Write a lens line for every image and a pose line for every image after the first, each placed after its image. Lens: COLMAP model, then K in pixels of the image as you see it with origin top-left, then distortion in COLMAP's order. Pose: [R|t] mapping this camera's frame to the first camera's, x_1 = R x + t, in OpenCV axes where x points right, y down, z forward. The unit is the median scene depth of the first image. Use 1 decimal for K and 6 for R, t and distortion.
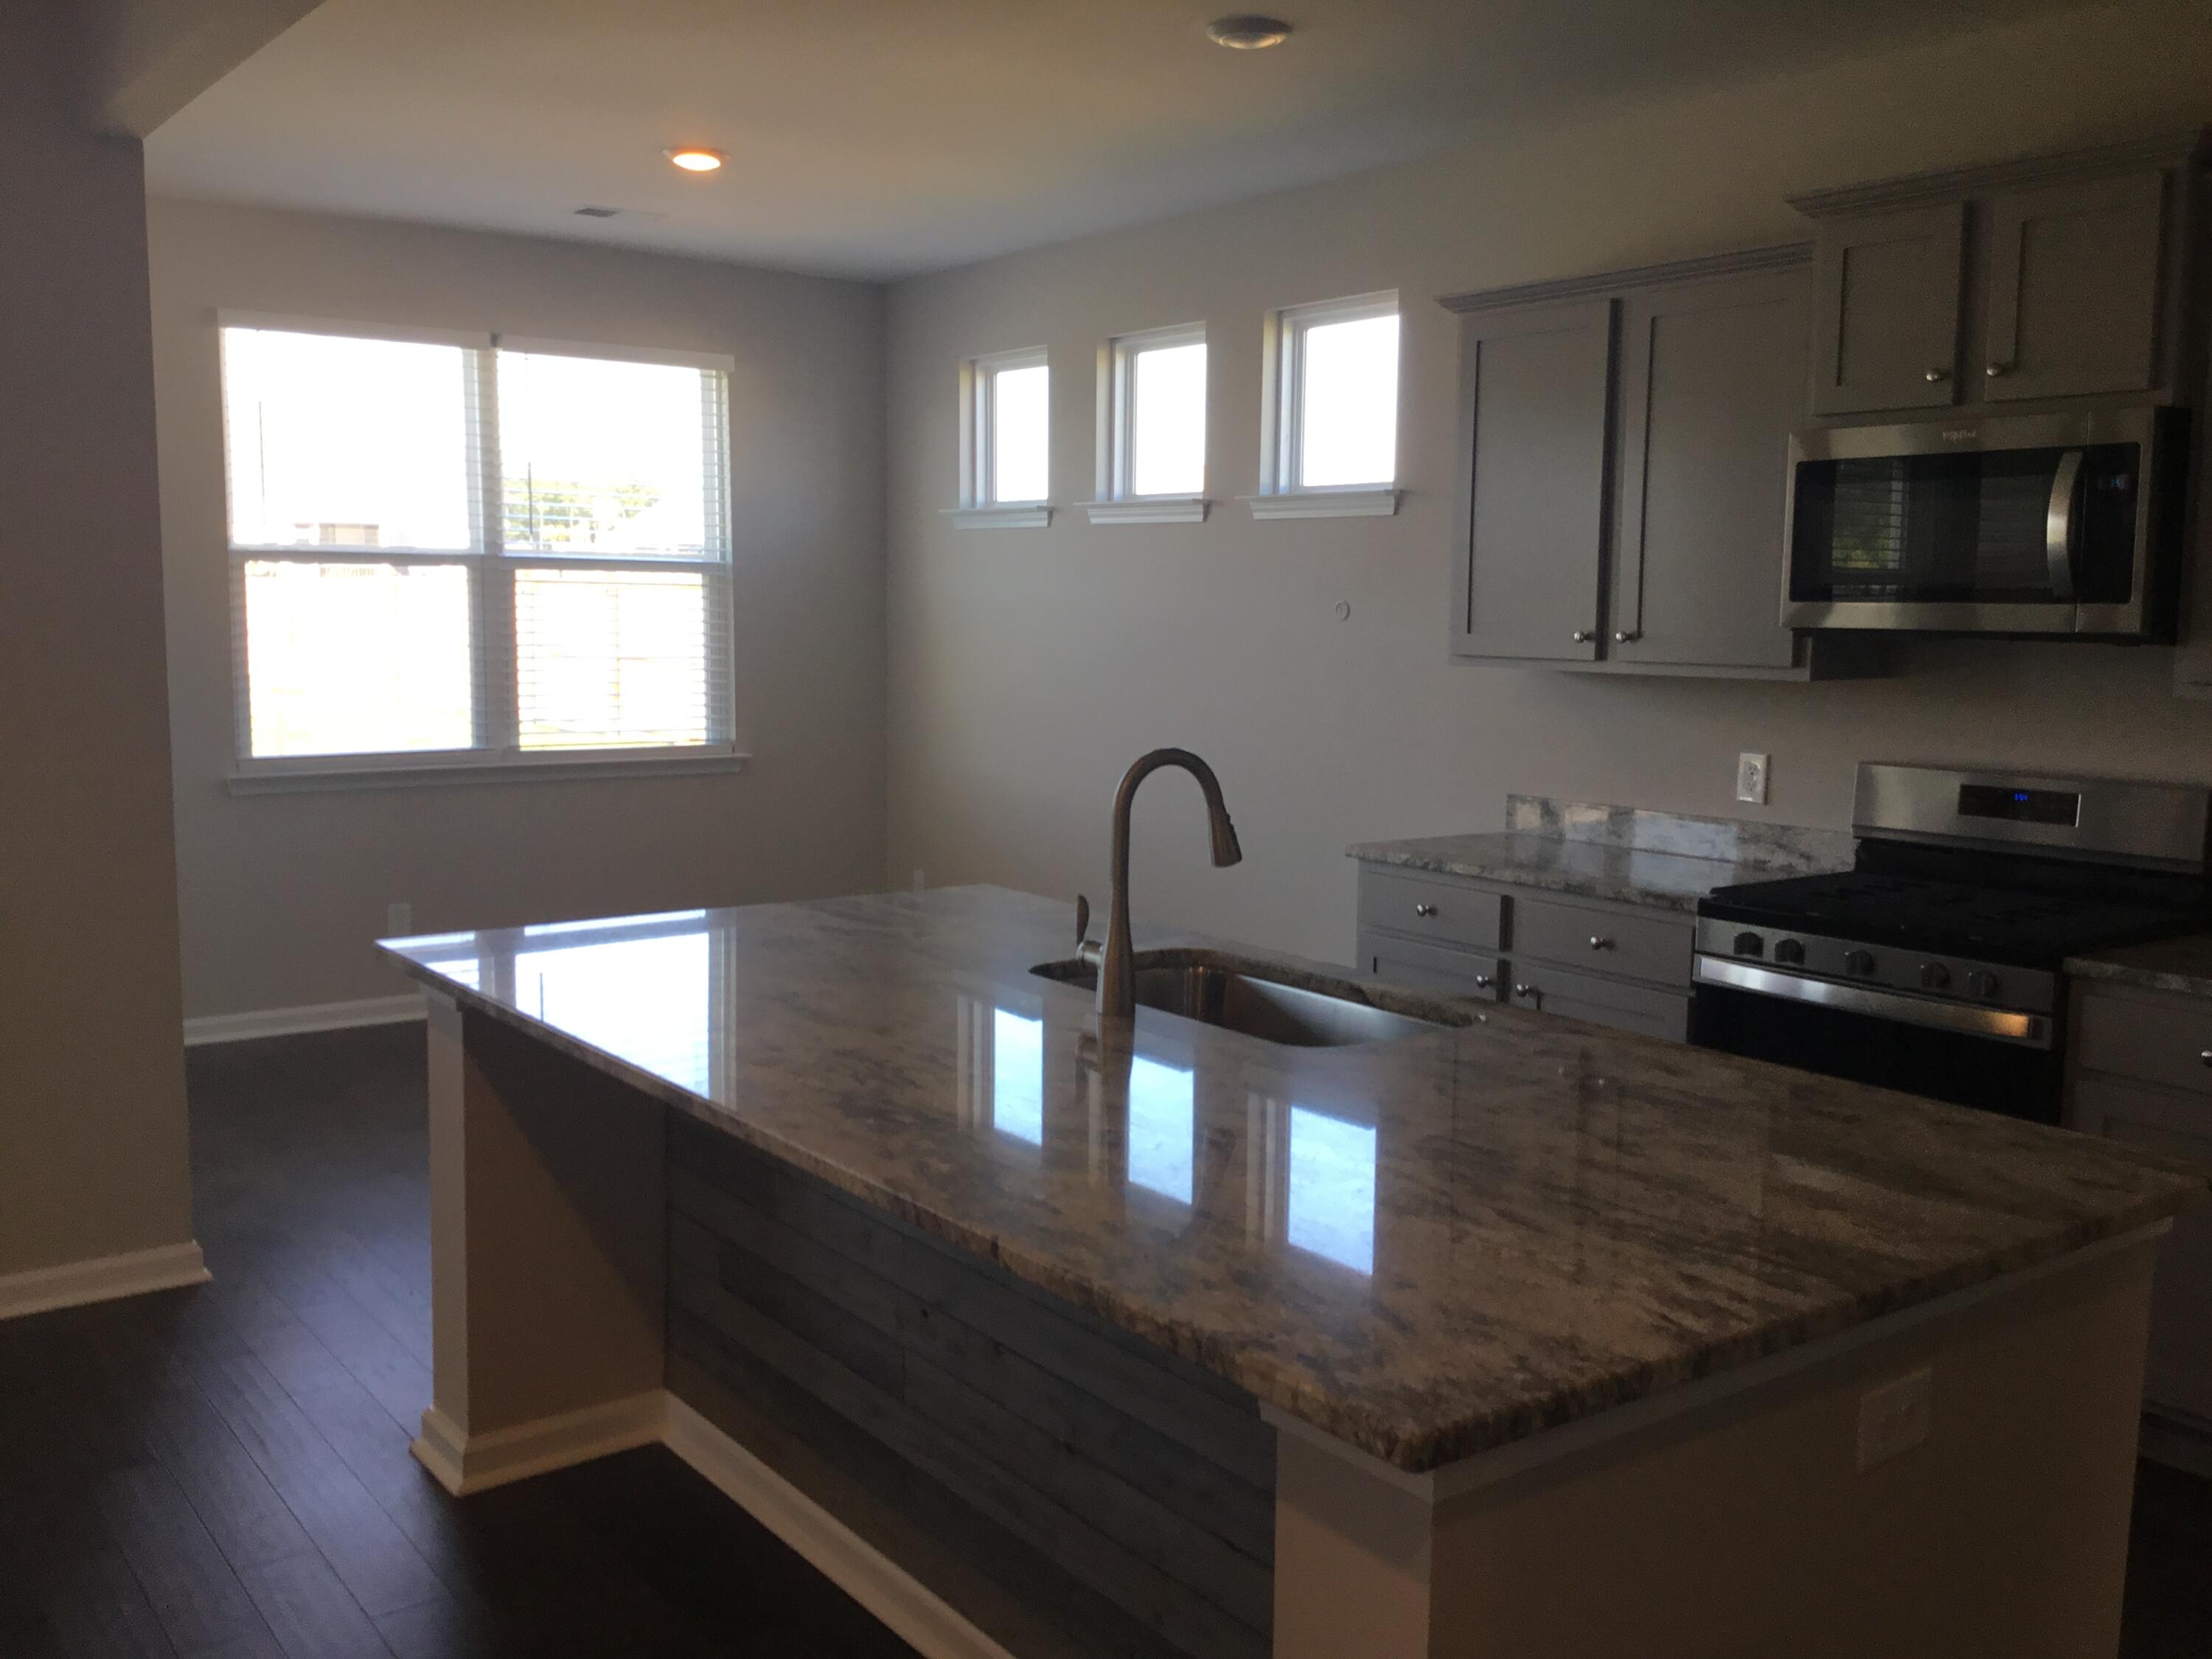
lens RADIAL K [[1967.0, 0, 1095.4], [0, 1967.0, 813.1], [0, 0, 1]] dist [0.147175, -0.265188]
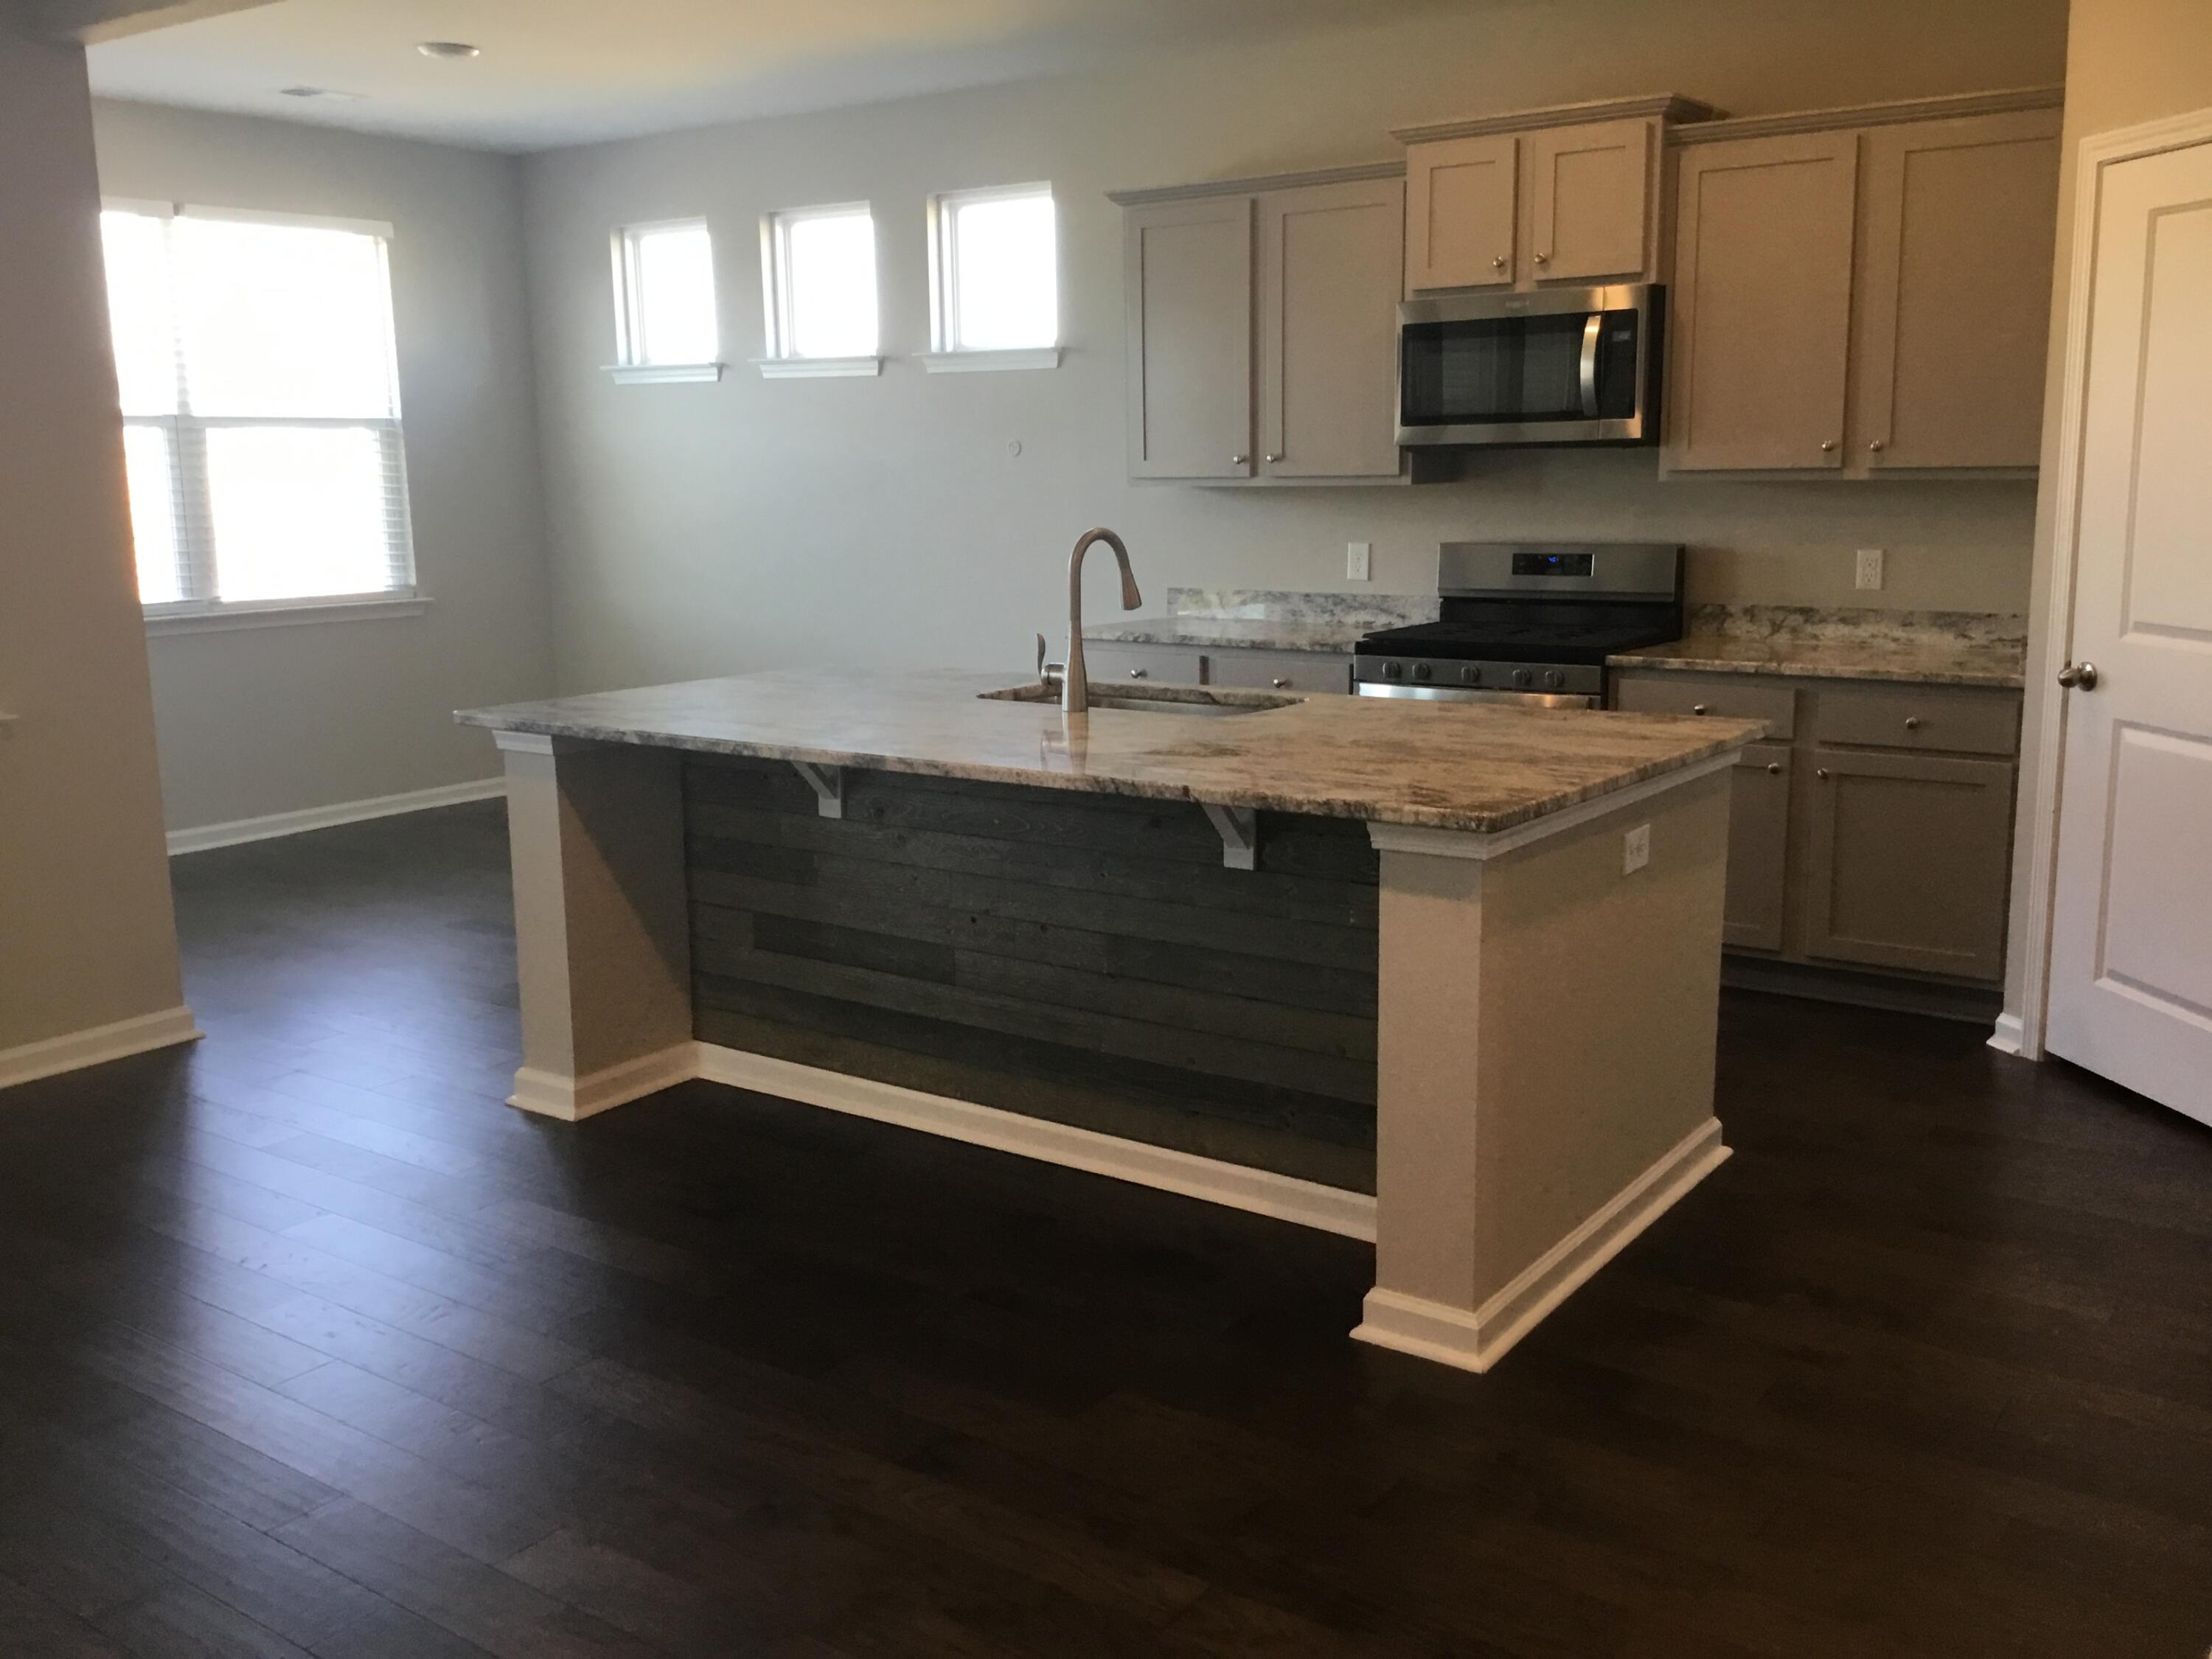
lens RADIAL K [[1967.0, 0, 1095.4], [0, 1967.0, 813.1], [0, 0, 1]] dist [0.147175, -0.265188]
pose [[0.954306, -0.079016, 0.288196, -0.259283], [0.058824, 0.995211, 0.078075, 0.039549], [-0.292984, -0.057555, 0.954383, -0.260713]]
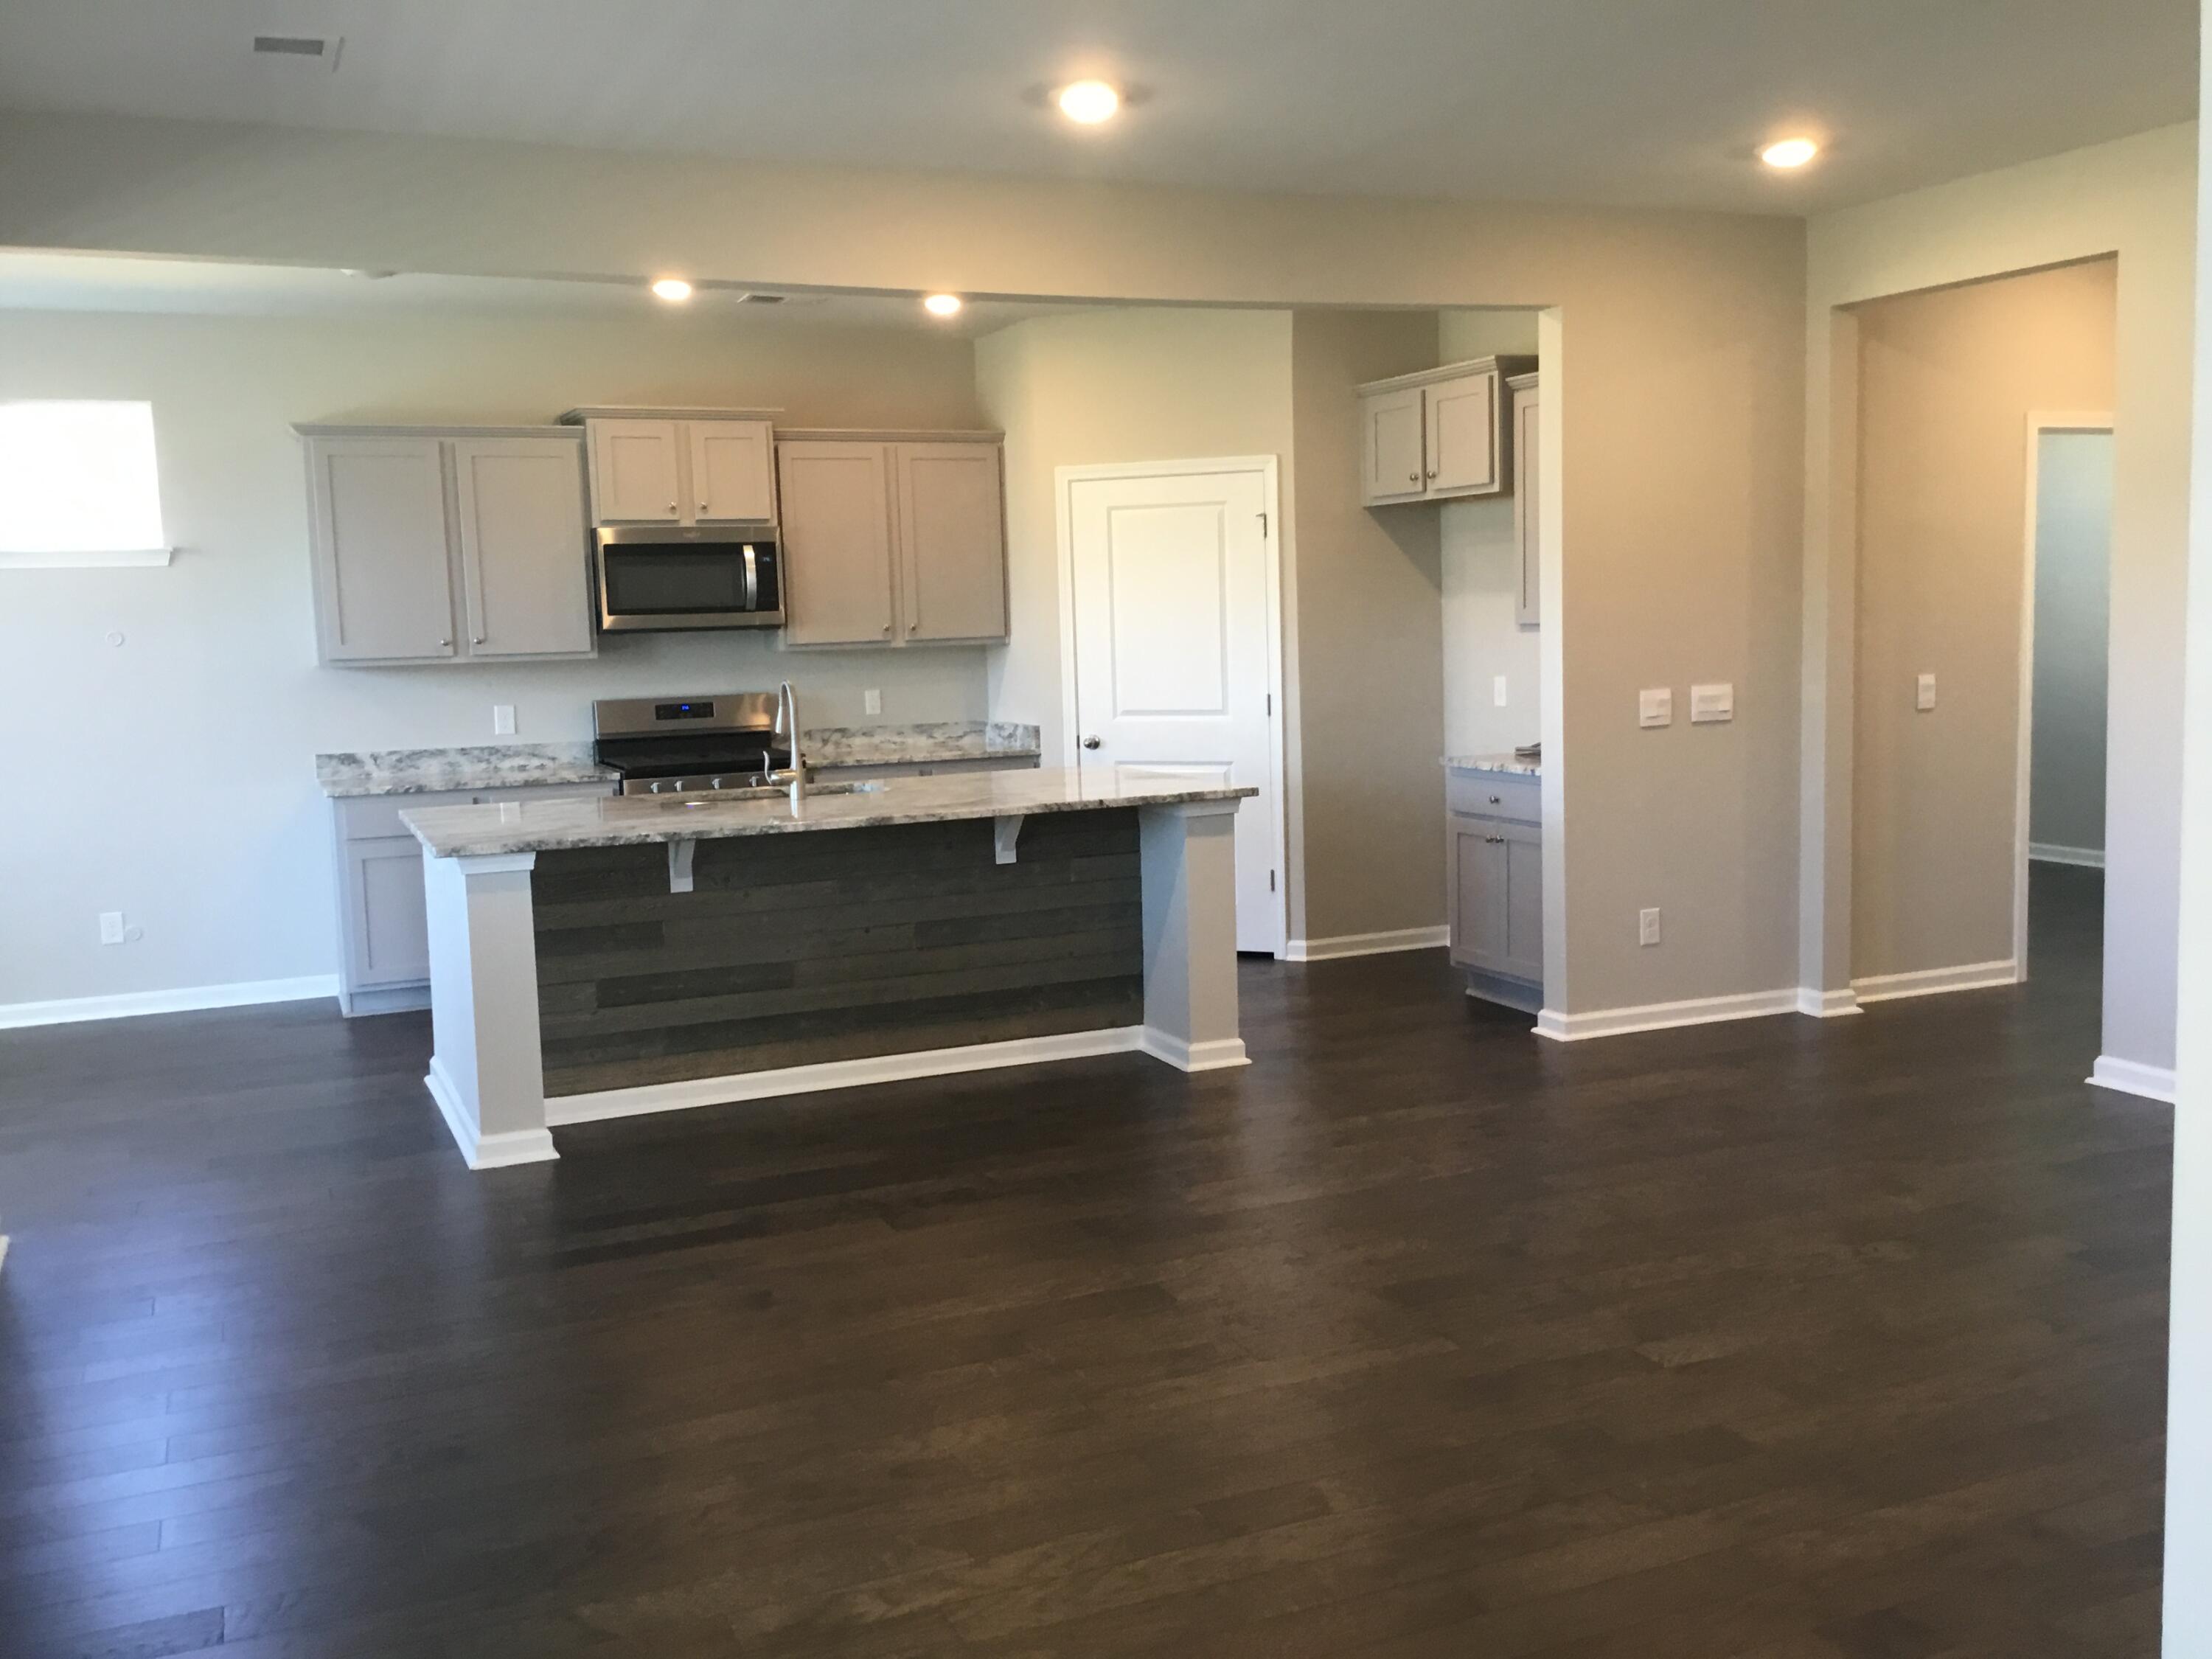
lens RADIAL K [[1967.0, 0, 1095.4], [0, 1967.0, 813.1], [0, 0, 1]] dist [0.147175, -0.265188]
pose [[0.235780, -0.124052, 0.963856, -1.313066], [0.140501, 0.985750, 0.092500, -0.027569], [-0.961596, 0.113613, 0.249849, 0.082162]]
